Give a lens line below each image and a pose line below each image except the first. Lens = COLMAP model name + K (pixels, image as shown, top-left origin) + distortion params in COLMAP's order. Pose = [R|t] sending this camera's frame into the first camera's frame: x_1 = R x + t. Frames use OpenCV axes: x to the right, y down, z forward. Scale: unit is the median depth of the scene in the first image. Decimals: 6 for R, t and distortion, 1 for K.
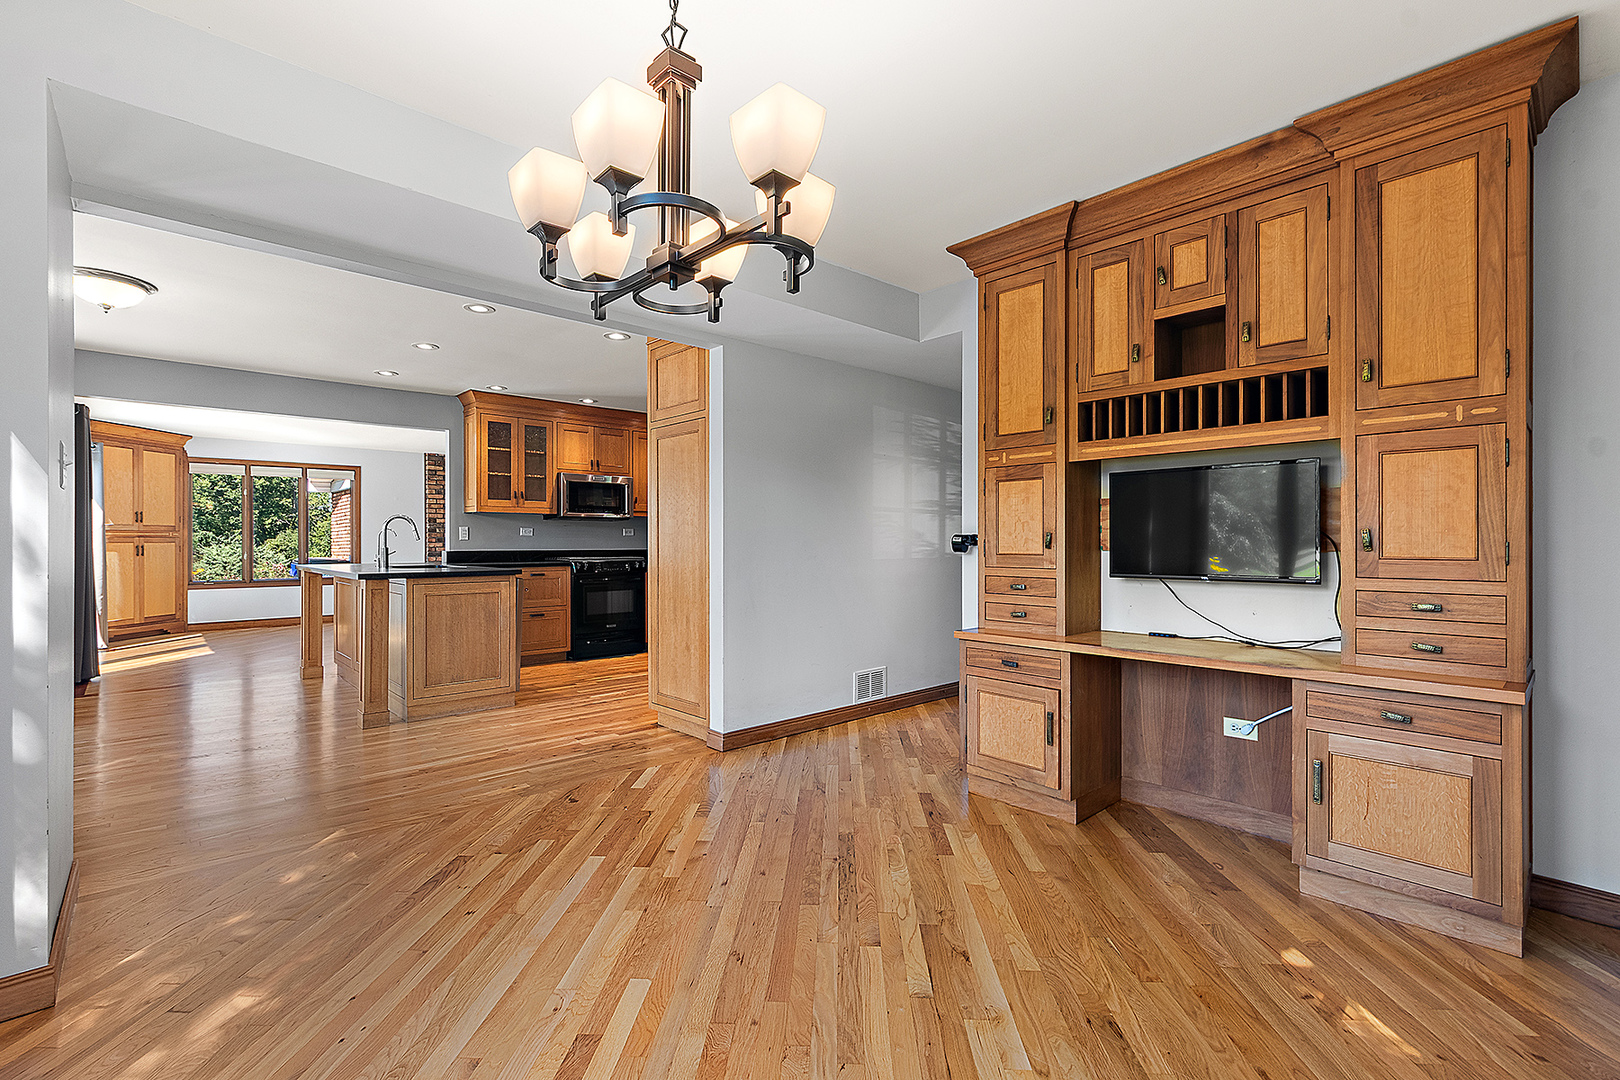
lens RADIAL K [[727.6, 0, 803.9], [0, 727.6, 546.3], [0, 0, 1]] dist [0.001030, -0.003198]
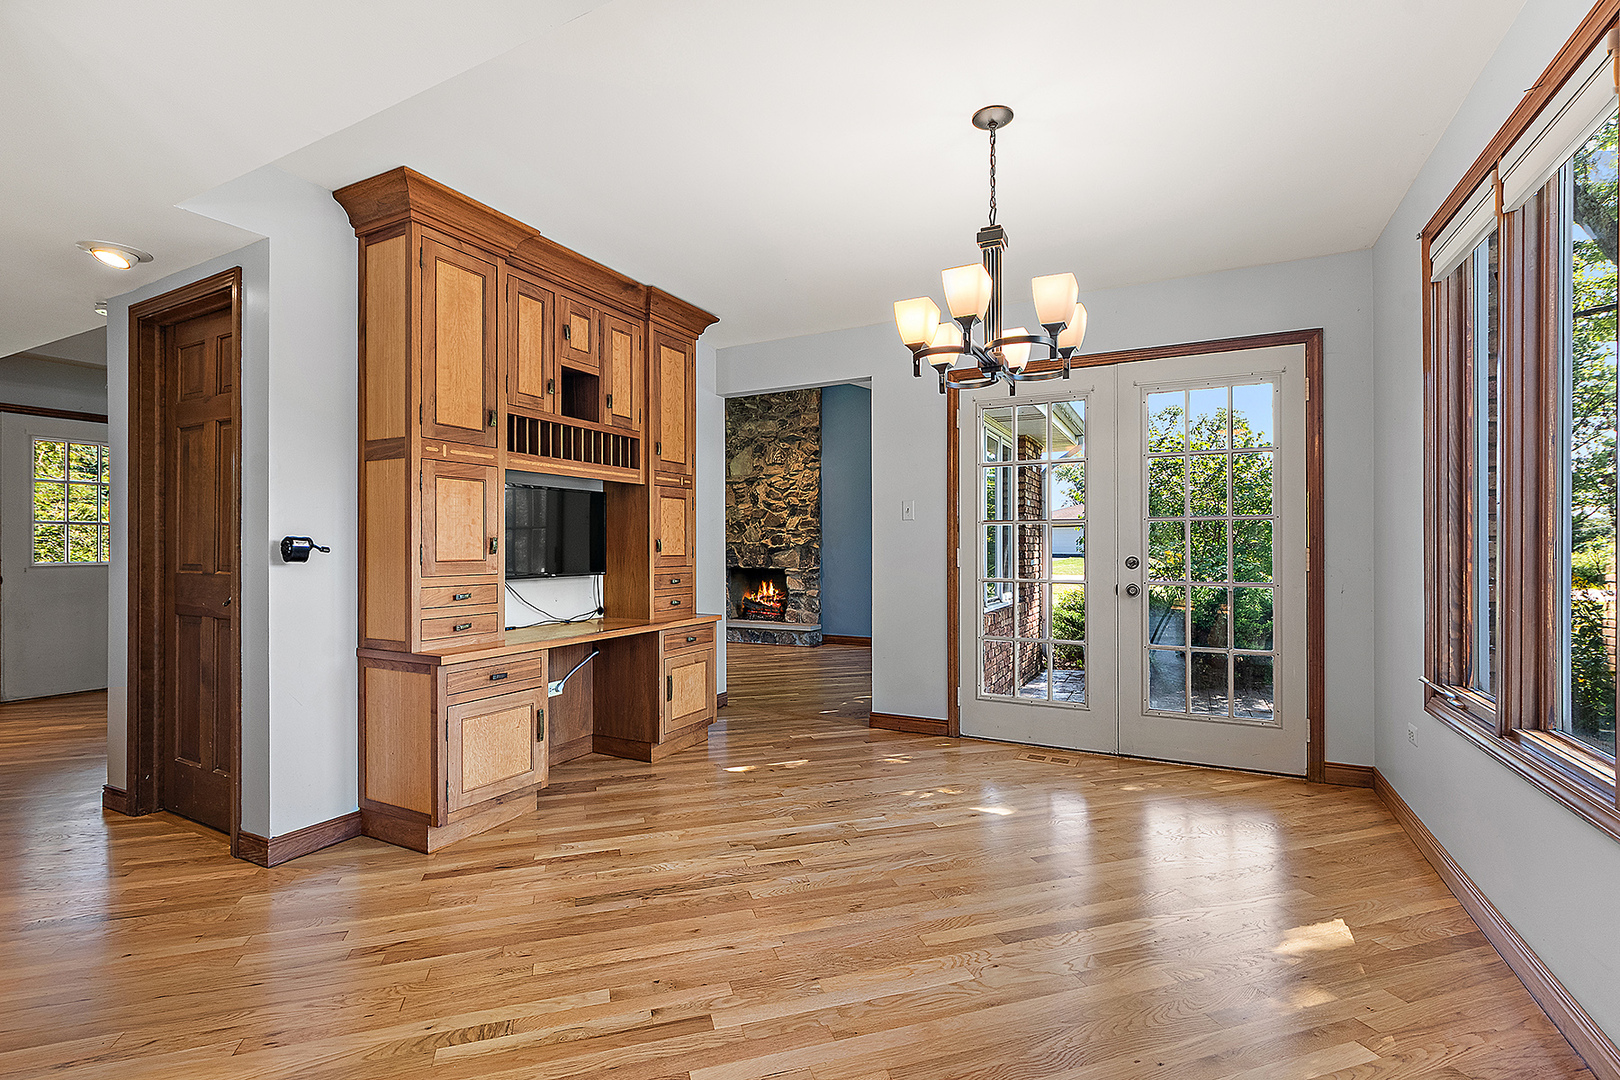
lens RADIAL K [[727.6, 0, 812.2], [0, 727.6, 546.7], [0, 0, 1]] dist [0.001030, -0.003198]
pose [[-0.349108, 0.003235, 0.937077, -0.344836], [0.011189, 0.999937, 0.000716, -0.000950], [-0.937016, 0.010735, -0.349122, 0.441052]]
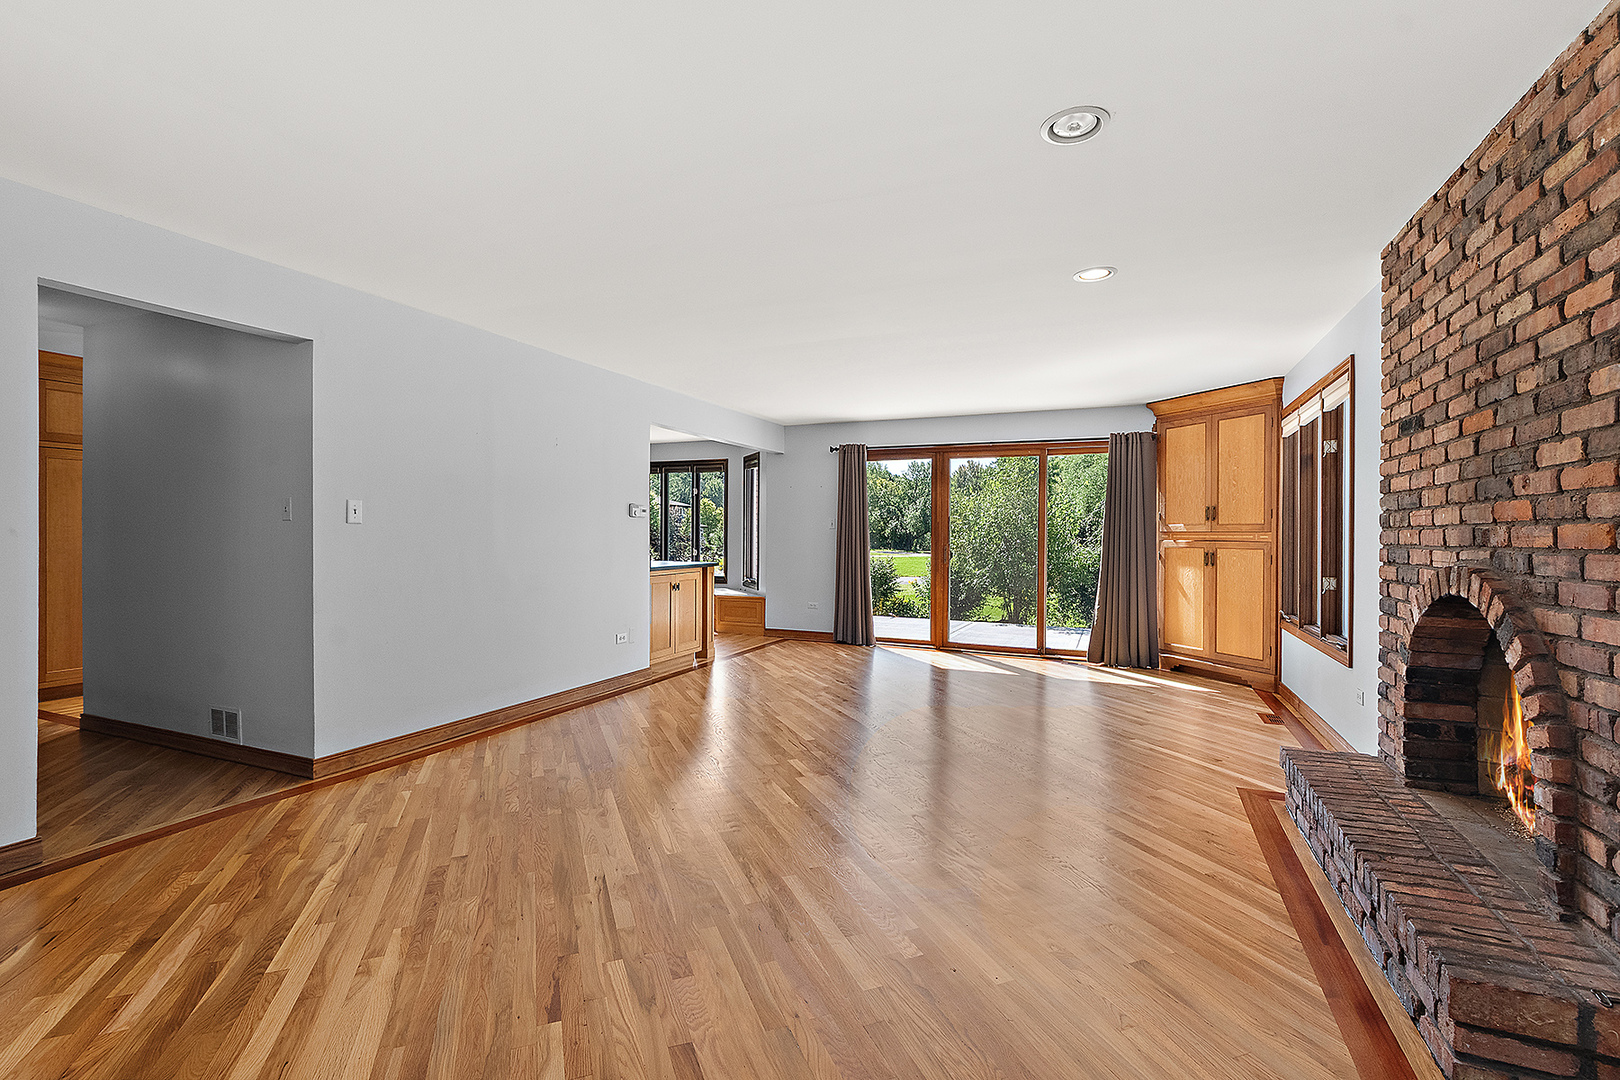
lens RADIAL K [[727.6, 0, 796.1], [0, 727.6, 533.7], [0, 0, 1]] dist [0.001030, -0.003198]
pose [[-0.919129, -0.003131, -0.393944, -0.309685], [-0.006532, 0.999952, 0.007292, -0.028396], [0.393902, 0.009276, -0.919105, 1.924431]]
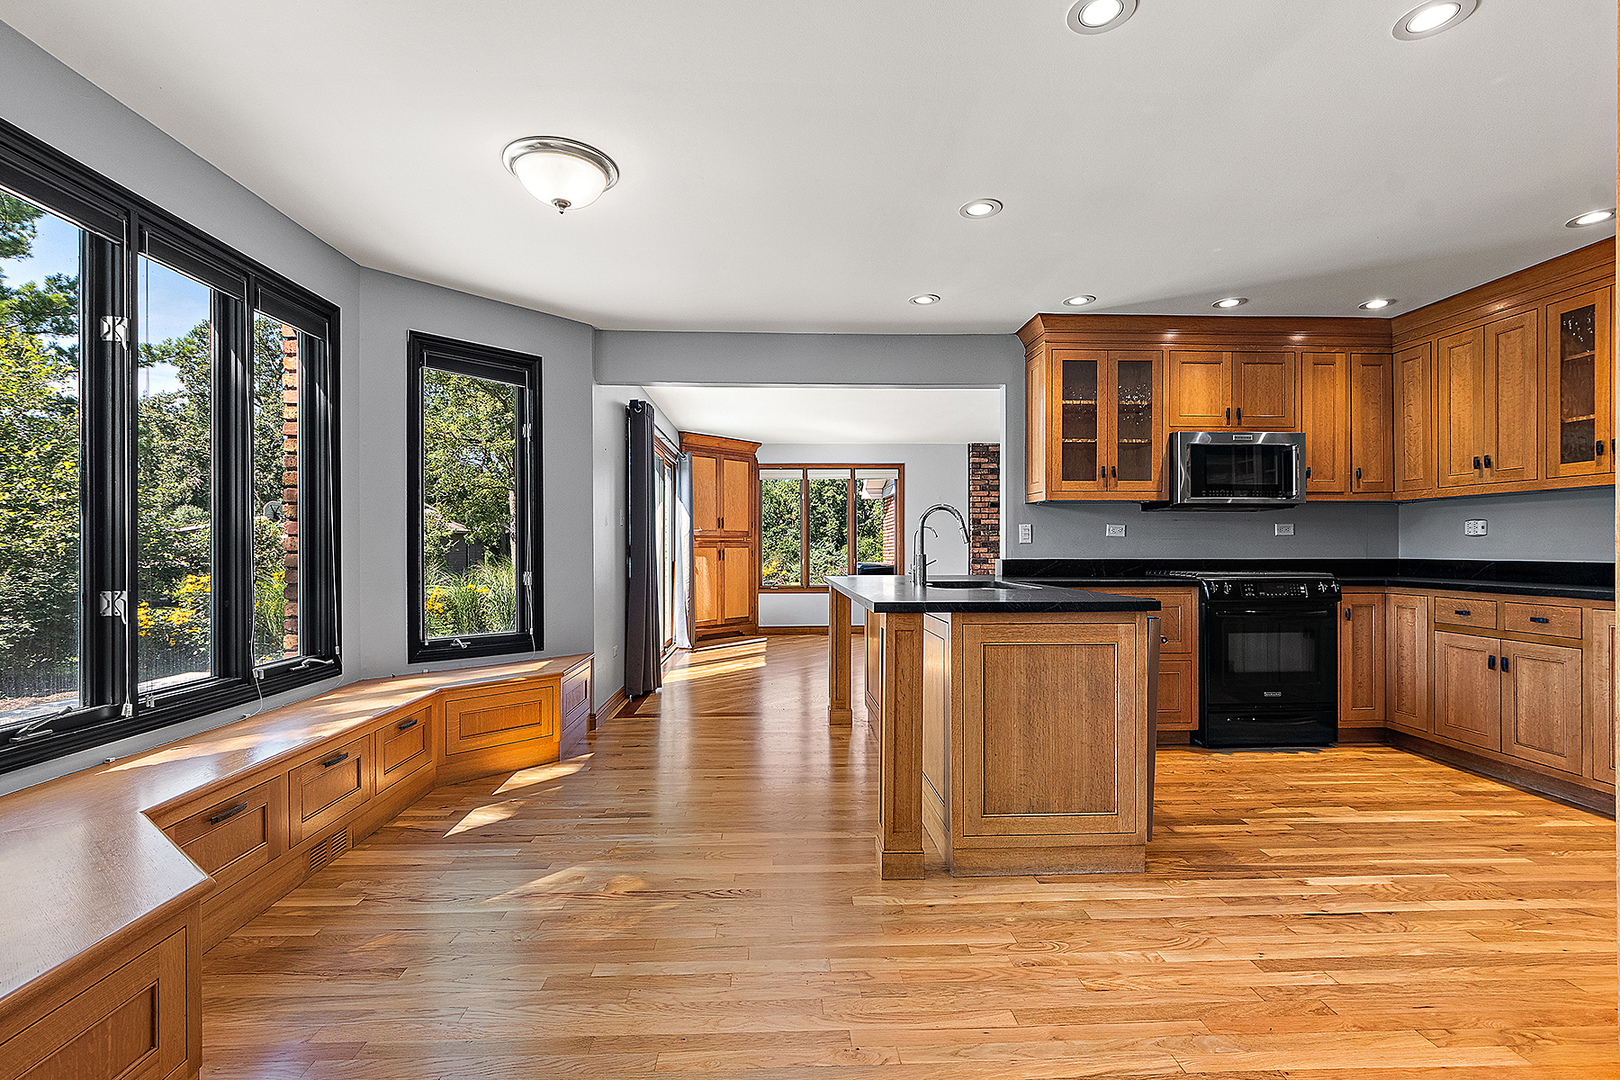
lens RADIAL K [[727.6, 0, 808.7], [0, 727.6, 548.4], [0, 0, 1]] dist [0.001030, -0.003198]
pose [[0.771401, -0.000242, -0.636349, -0.192544], [-0.002253, 0.999993, -0.003112, -0.001077], [0.636345, 0.003834, 0.771395, 0.348618]]
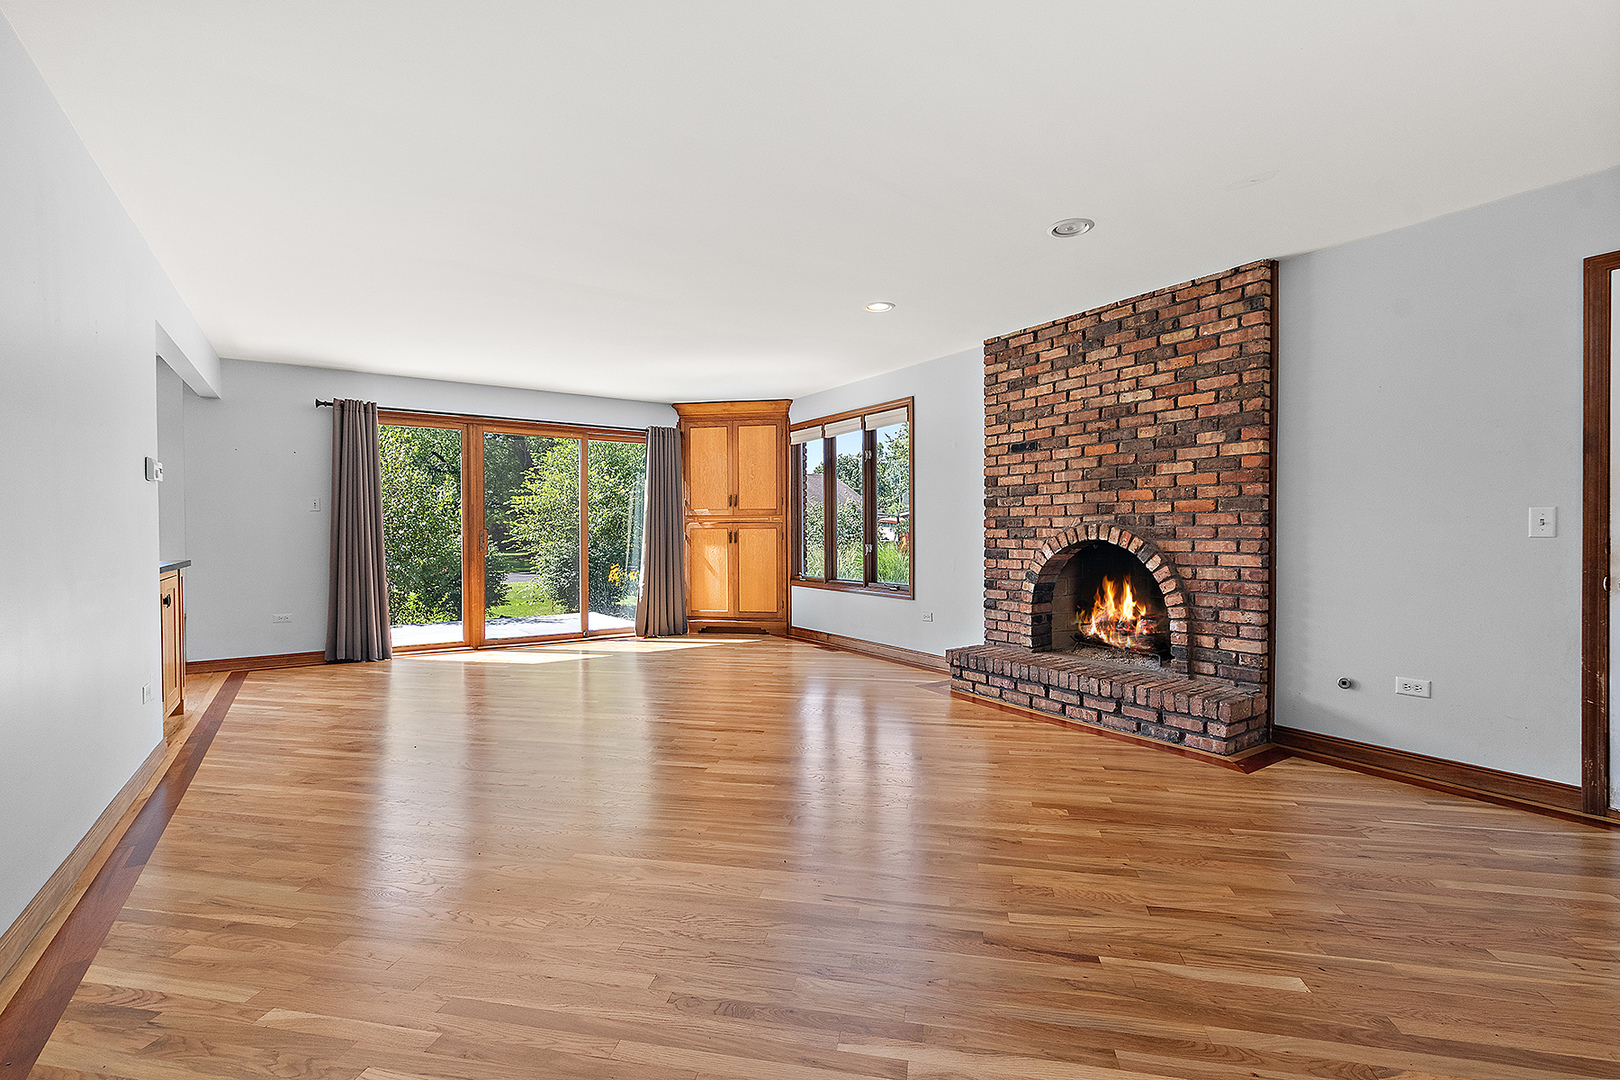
lens RADIAL K [[727.6, 0, 814.8], [0, 727.6, 536.9], [0, 0, 1]] dist [0.001030, -0.003198]
pose [[-0.142702, 0.013829, -0.989669, -0.041218], [-0.000897, 0.999900, 0.014101, -0.009993], [0.989765, 0.002900, -0.142676, 1.569479]]
